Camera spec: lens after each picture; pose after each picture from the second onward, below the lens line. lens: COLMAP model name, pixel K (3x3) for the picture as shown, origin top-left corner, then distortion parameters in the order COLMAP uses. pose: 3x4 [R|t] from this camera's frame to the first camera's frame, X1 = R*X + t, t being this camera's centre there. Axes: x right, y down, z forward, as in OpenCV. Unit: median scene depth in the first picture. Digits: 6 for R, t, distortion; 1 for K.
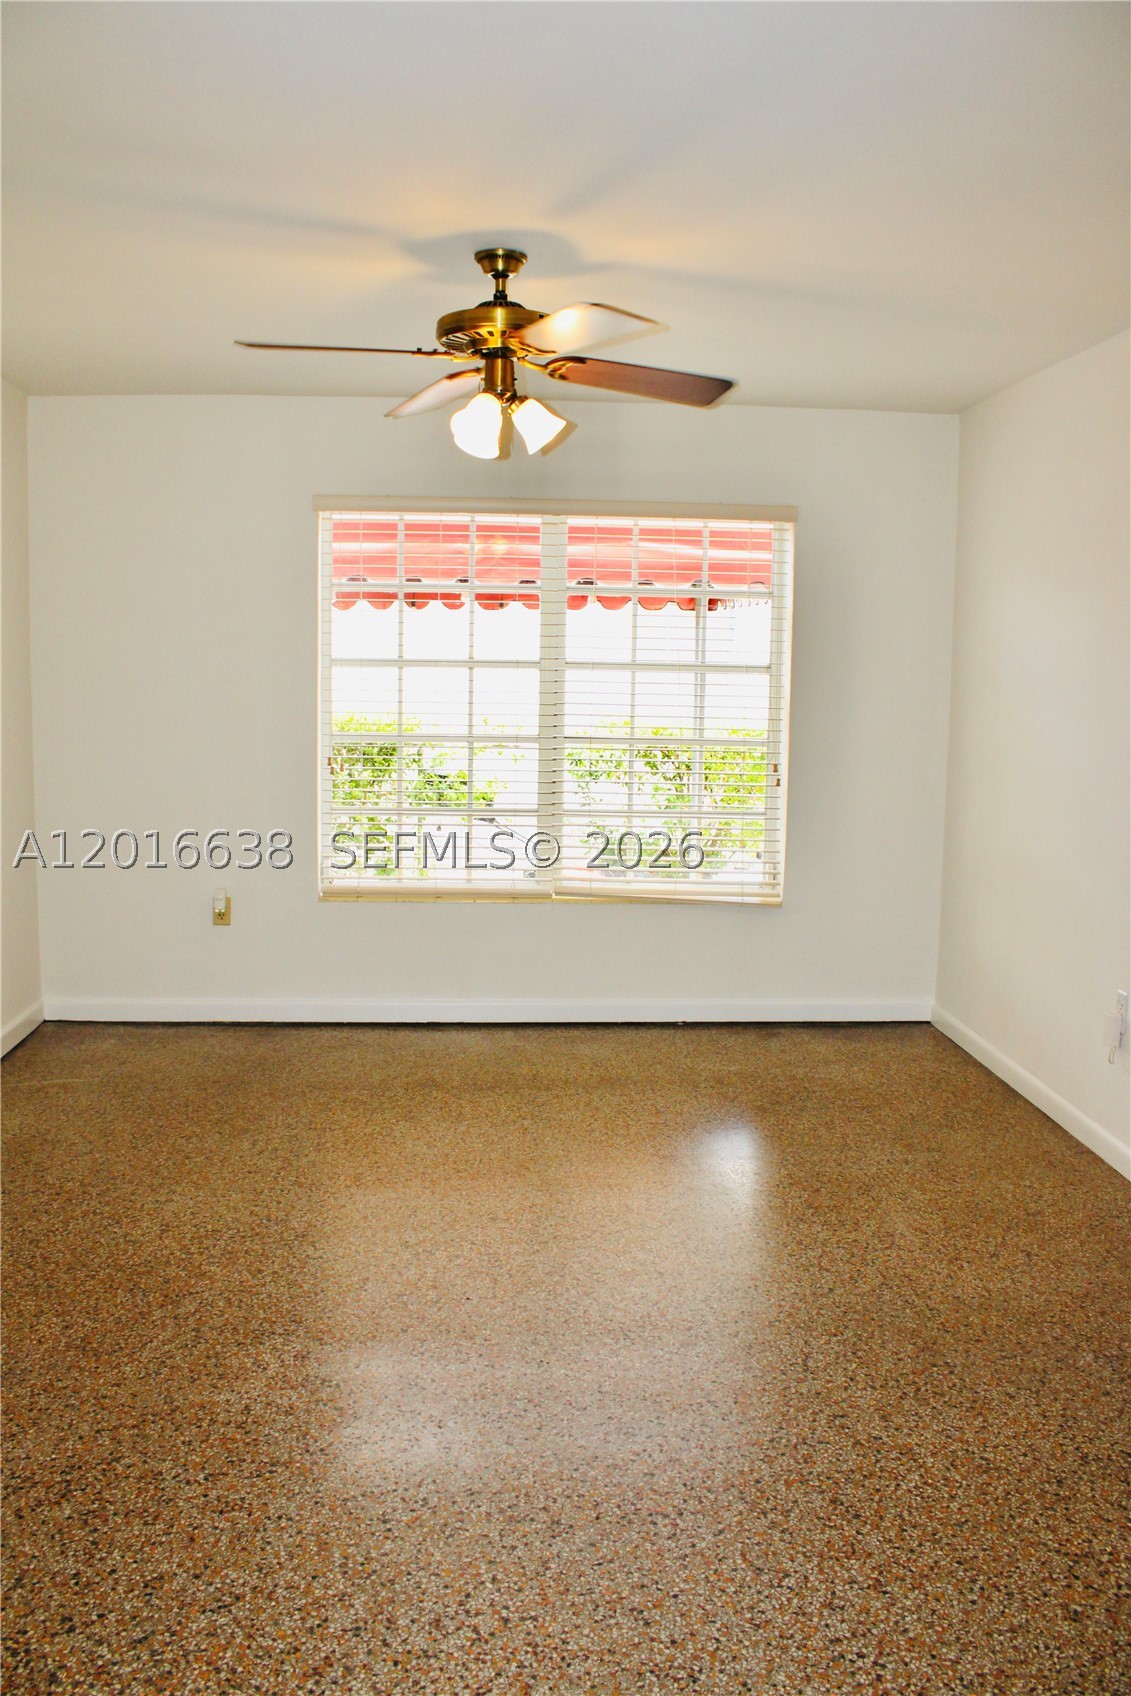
lens RADIAL K [[1418.1, 0, 540.6], [0, 1418.1, 849.4], [0, 0, 1]] dist [-0.168294, 0.163130]
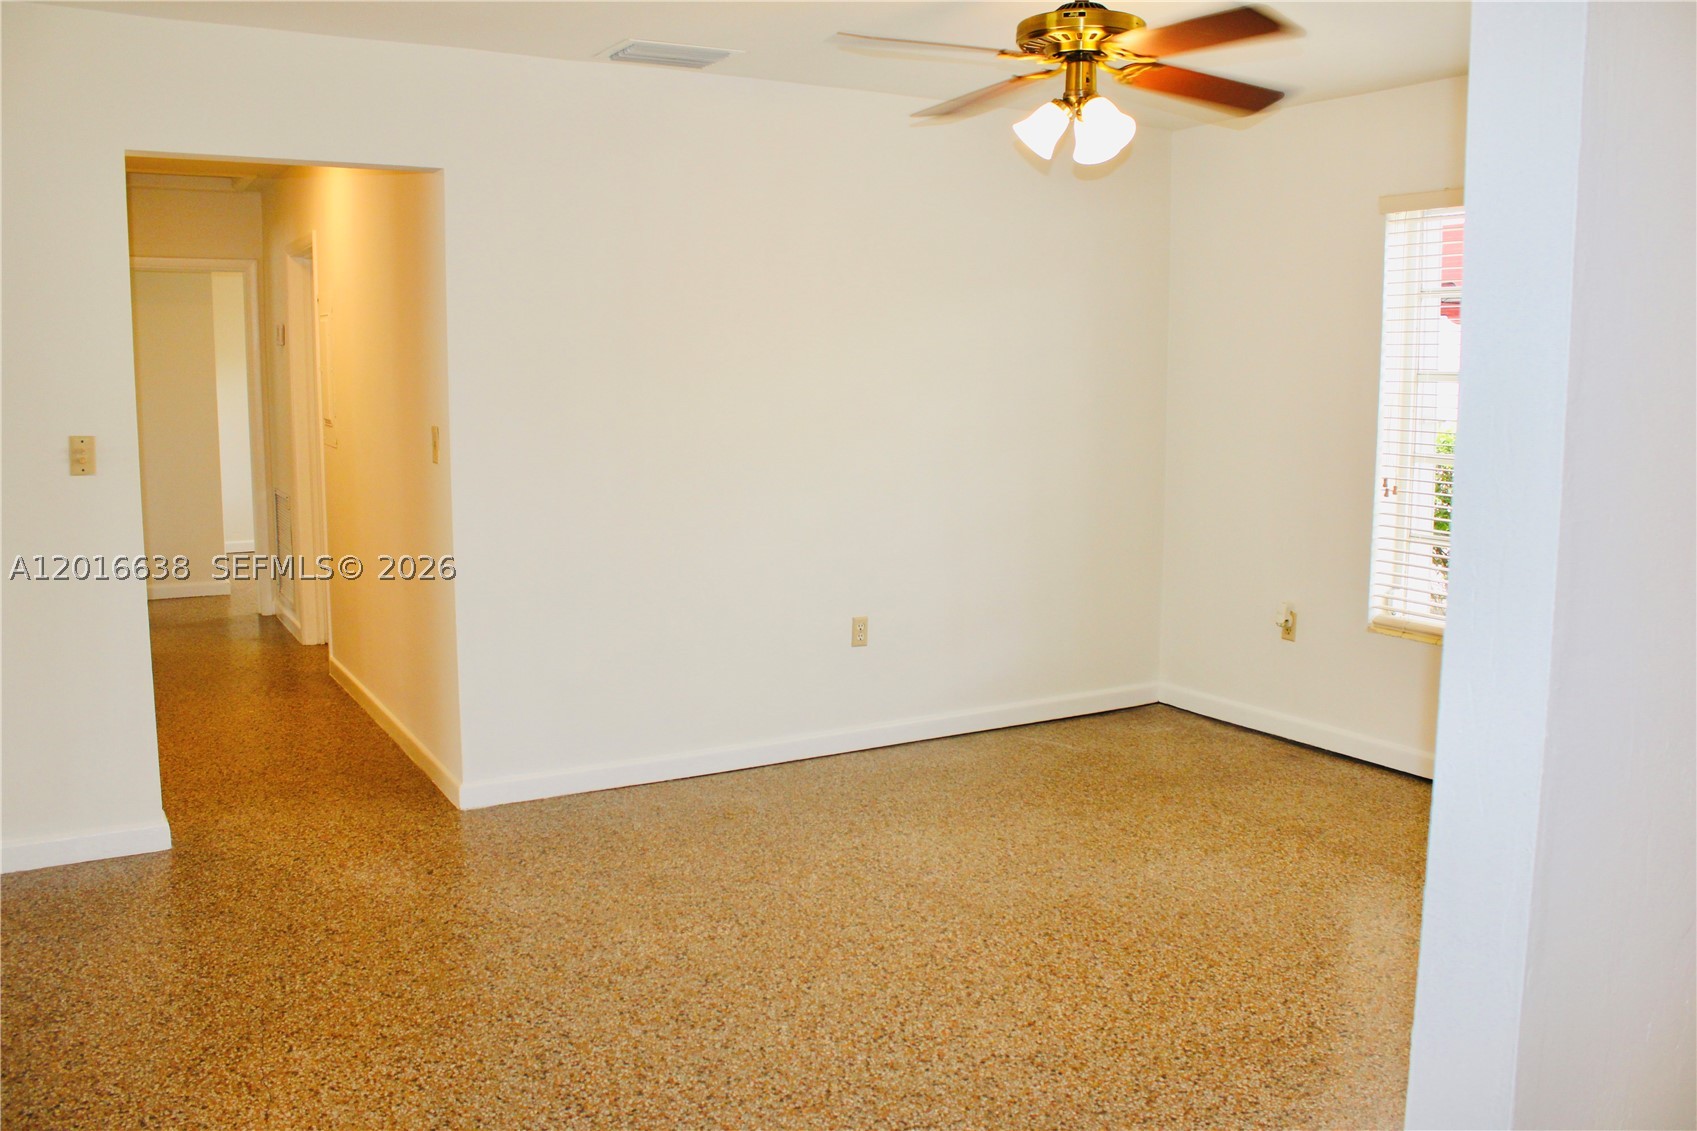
lens RADIAL K [[1419.0, 0, 848.5], [0, 1419.0, 565.5], [0, 0, 1]] dist [-0.168294, 0.163130]
pose [[0.452519, 0.106308, -0.885396, 0.744735], [-0.107685, 0.992118, 0.064084, -0.041208], [0.885229, 0.066344, 0.460400, 0.407219]]
